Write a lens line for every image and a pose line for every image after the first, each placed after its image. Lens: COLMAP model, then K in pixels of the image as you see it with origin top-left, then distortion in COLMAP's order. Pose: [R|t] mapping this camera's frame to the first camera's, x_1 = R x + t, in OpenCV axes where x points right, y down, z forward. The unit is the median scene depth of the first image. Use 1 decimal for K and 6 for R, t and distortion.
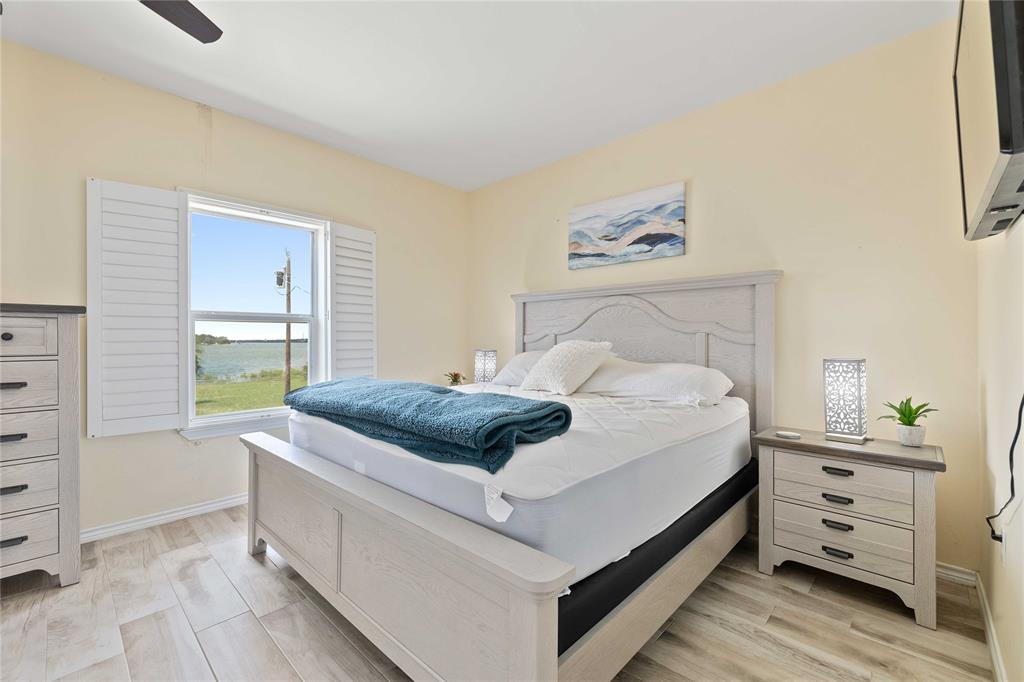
lens RADIAL K [[432.6, 0, 512.0], [0, 432.6, 341.0], [0, 0, 1]] dist [0.001053, 0.000468]
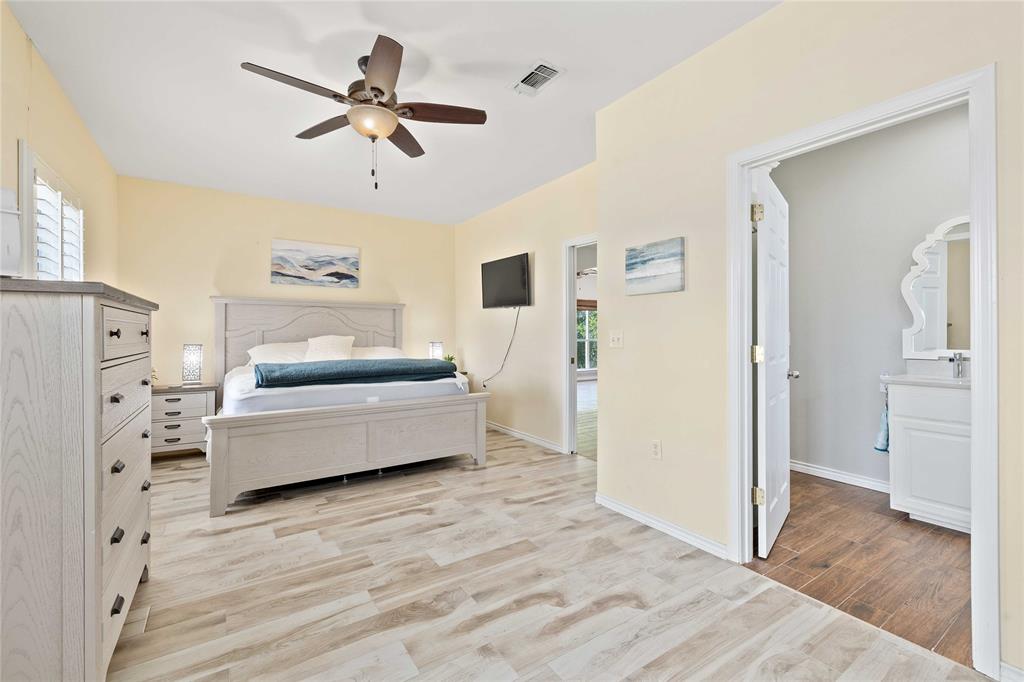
lens RADIAL K [[432.6, 0, 512.0], [0, 432.6, 341.0], [0, 0, 1]] dist [0.001053, 0.000468]
pose [[0.222450, -0.016266, 0.974808, -1.227663], [0.002941, 0.999867, 0.016013, -0.004178], [-0.974940, -0.000695, 0.222469, -0.037280]]
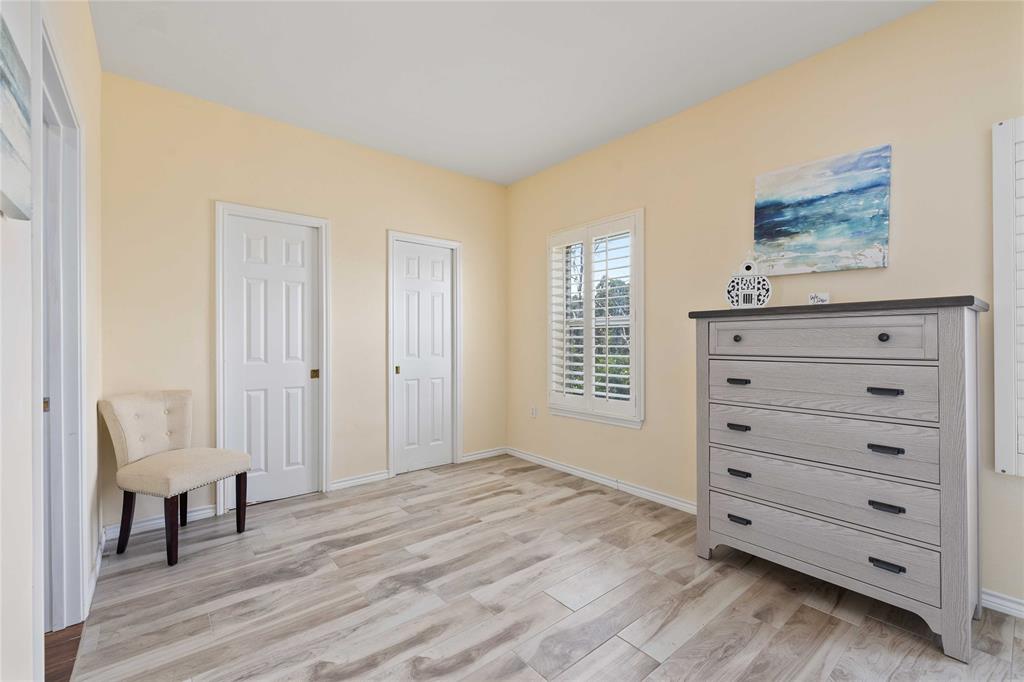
lens RADIAL K [[432.6, 0, 512.0], [0, 432.6, 341.0], [0, 0, 1]] dist [0.001053, 0.000468]
pose [[-0.119712, -0.002947, -0.992804, -0.105884], [-0.001215, 0.999995, -0.002822, 0.000512], [0.992808, 0.000868, -0.119715, 0.207271]]
